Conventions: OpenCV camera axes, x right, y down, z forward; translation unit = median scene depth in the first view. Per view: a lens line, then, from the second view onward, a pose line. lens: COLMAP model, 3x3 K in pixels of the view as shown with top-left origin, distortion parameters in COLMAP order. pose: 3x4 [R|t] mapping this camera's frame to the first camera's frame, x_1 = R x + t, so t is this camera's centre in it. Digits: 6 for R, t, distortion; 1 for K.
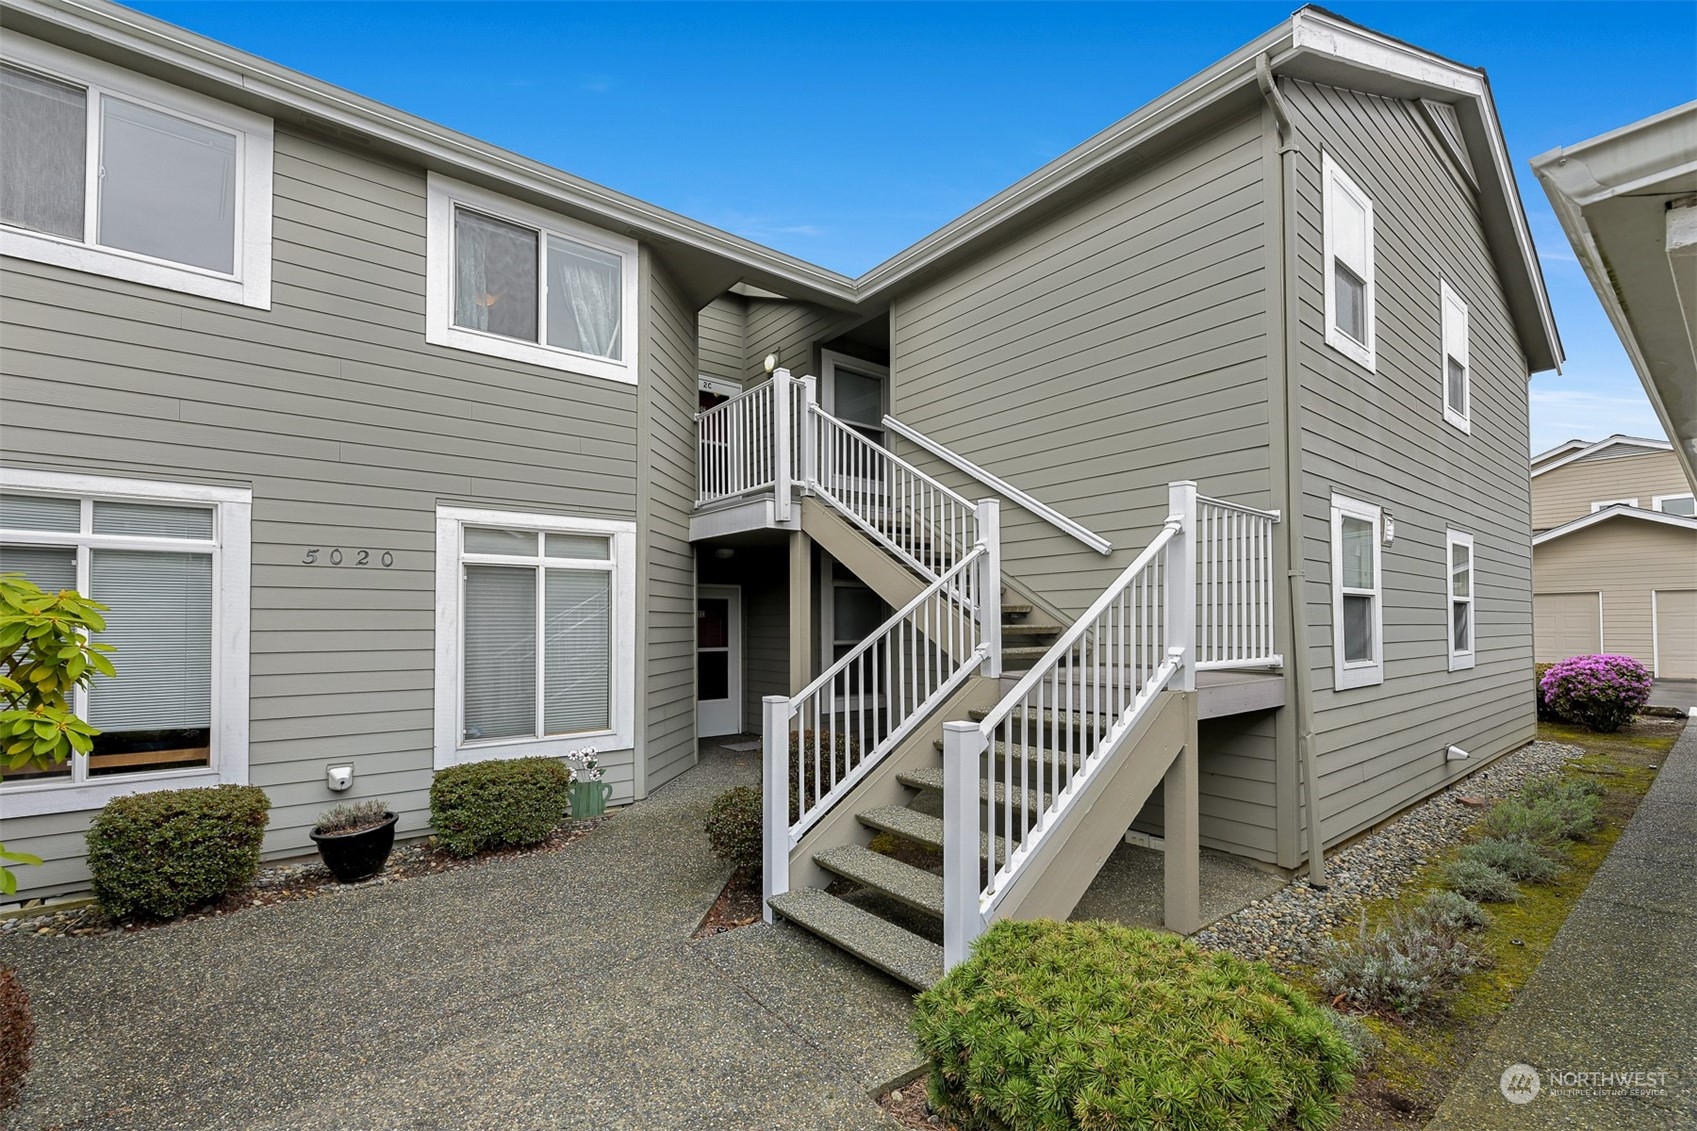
lens RADIAL K [[655.3, 0, 850.1], [0, 655.3, 605.7], [0, 0, 1]] dist [-0.000384, -0.000014]
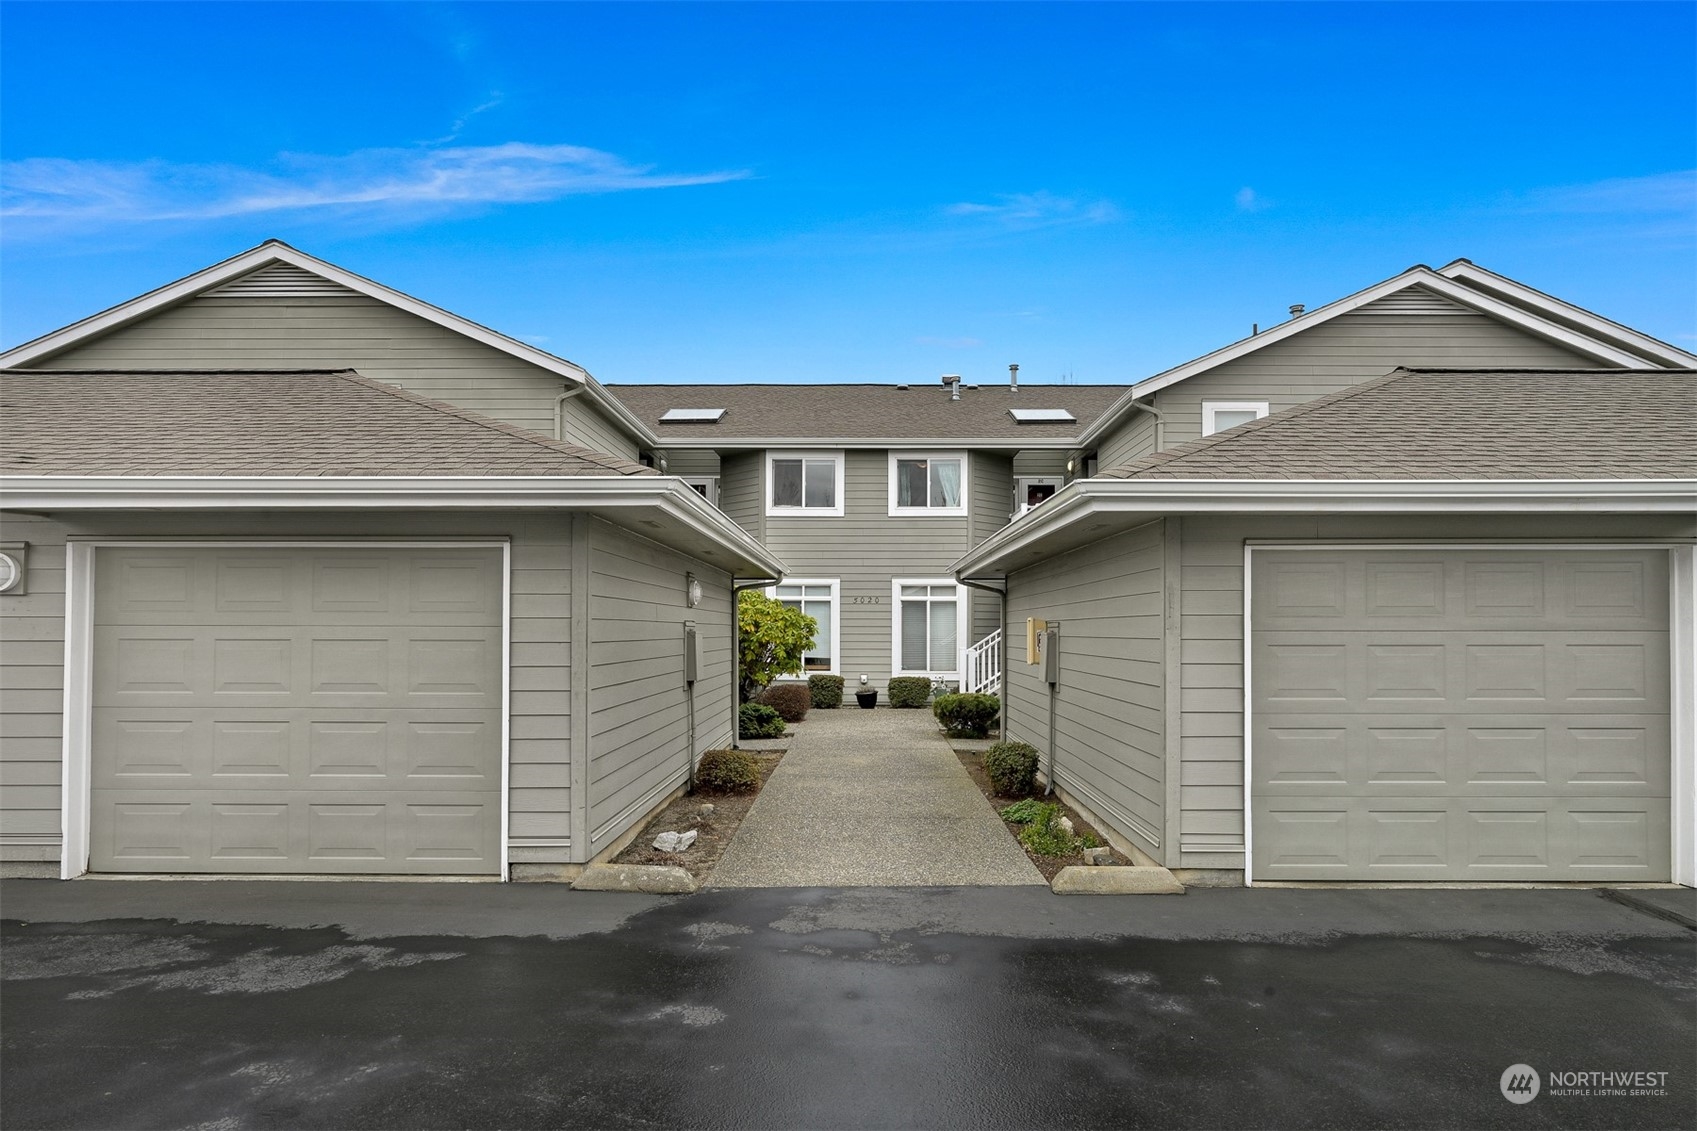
lens RADIAL K [[937.0, 0, 848.5], [0, 937.0, 565.5], [0, 0, 1]] dist [-0.000094, -0.000007]
pose [[0.740267, -0.043115, -0.670929, 1.854907], [0.010431, 0.998558, -0.052659, -0.011591], [0.672232, 0.031983, 0.739649, -1.995802]]
